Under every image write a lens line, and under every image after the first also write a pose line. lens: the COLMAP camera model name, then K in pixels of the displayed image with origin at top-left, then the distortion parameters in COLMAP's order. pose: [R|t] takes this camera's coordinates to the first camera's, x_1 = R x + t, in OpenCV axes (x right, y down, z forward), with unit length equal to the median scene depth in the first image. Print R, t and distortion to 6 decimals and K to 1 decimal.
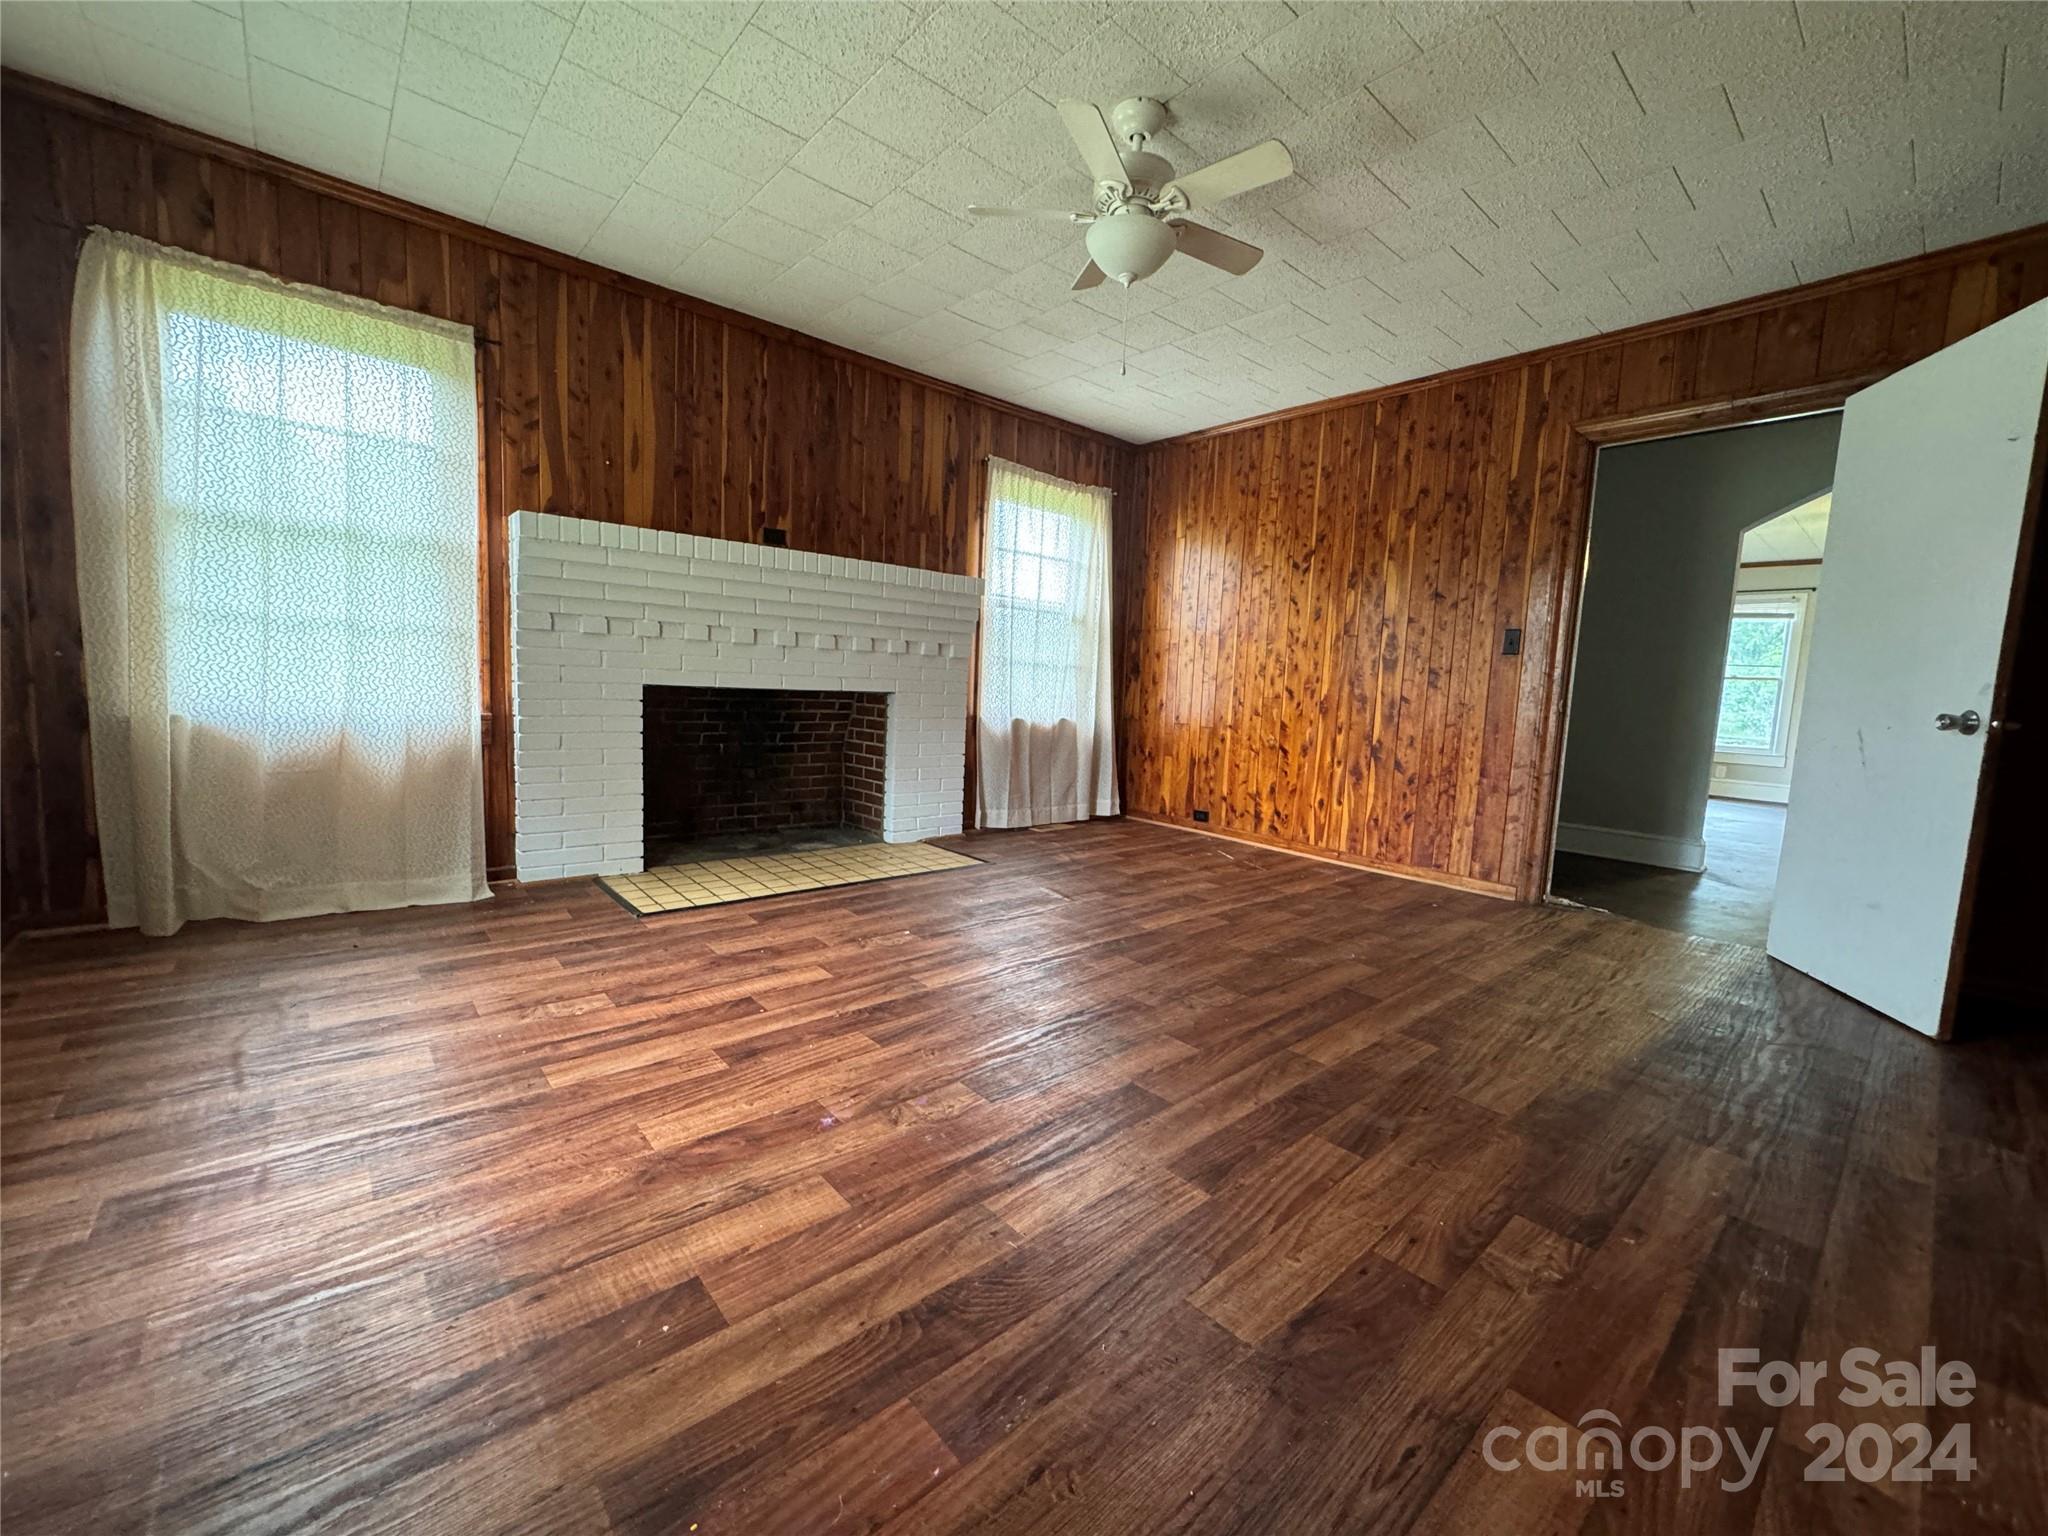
lens RADIAL K [[816.4, 0, 1023.2], [0, 816.4, 771.3], [0, 0, 1]] dist [-0.002920, 0.001232]
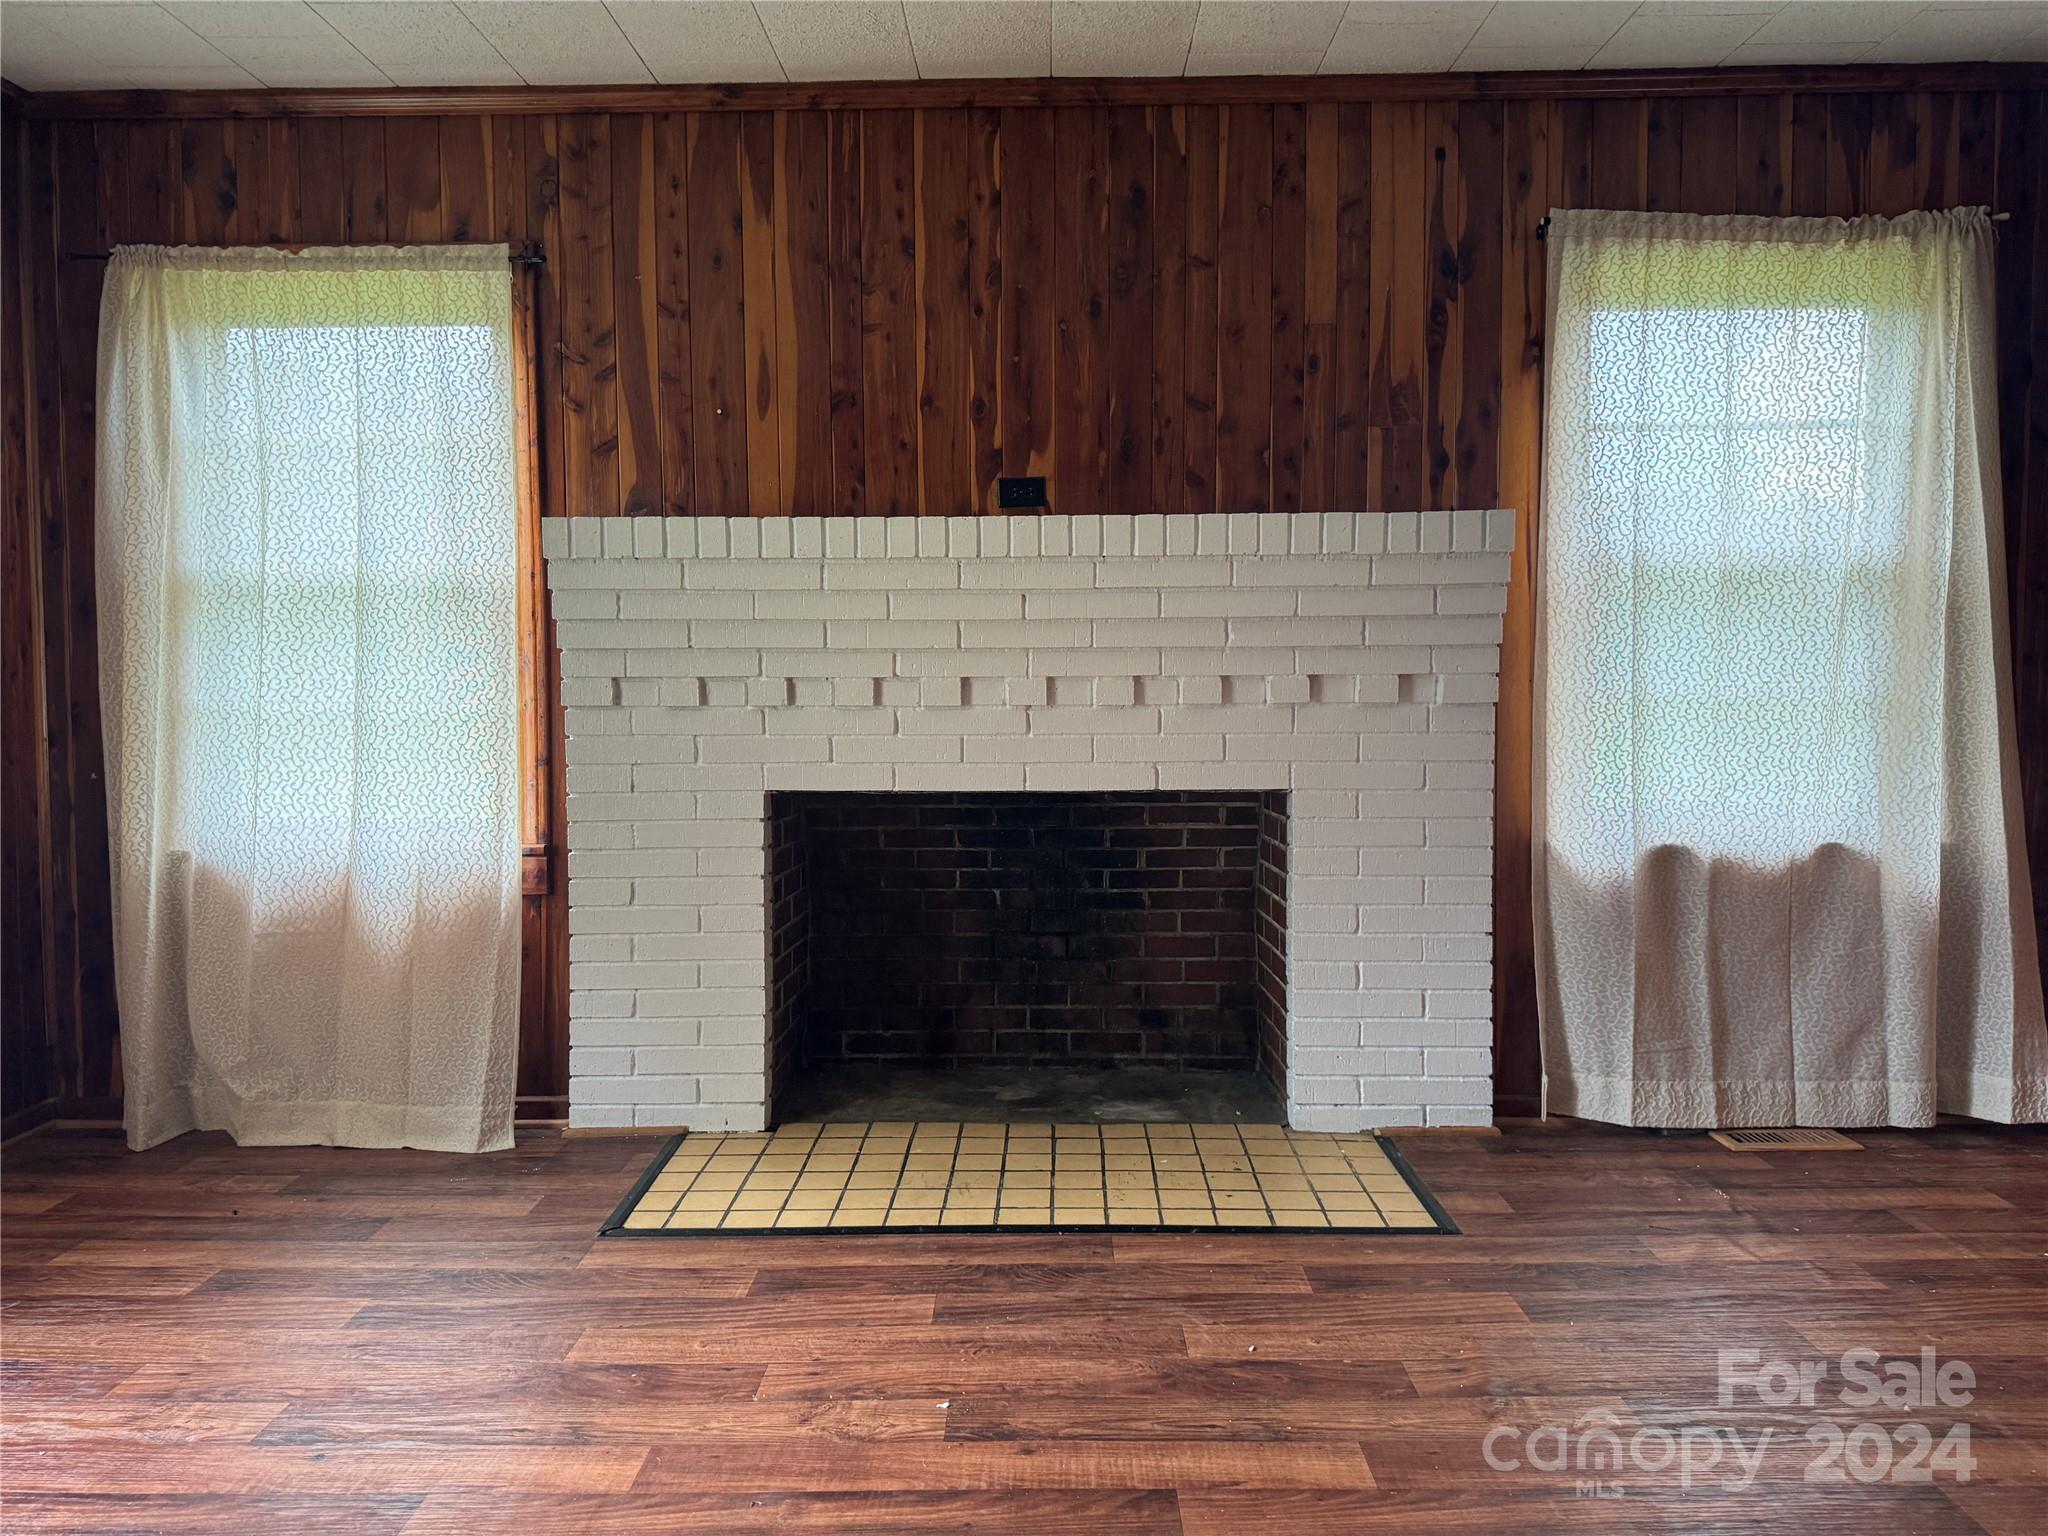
lens RADIAL K [[1457.4, 0, 1024.8], [0, 1457.4, 767.2], [0, 0, 1]] dist [0.052630, -0.065285]
pose [[0.743210, -0.011344, -0.668962, 0.323438], [-0.034727, 0.997854, -0.055502, -0.071850], [0.668156, 0.064481, 0.741222, 0.367643]]
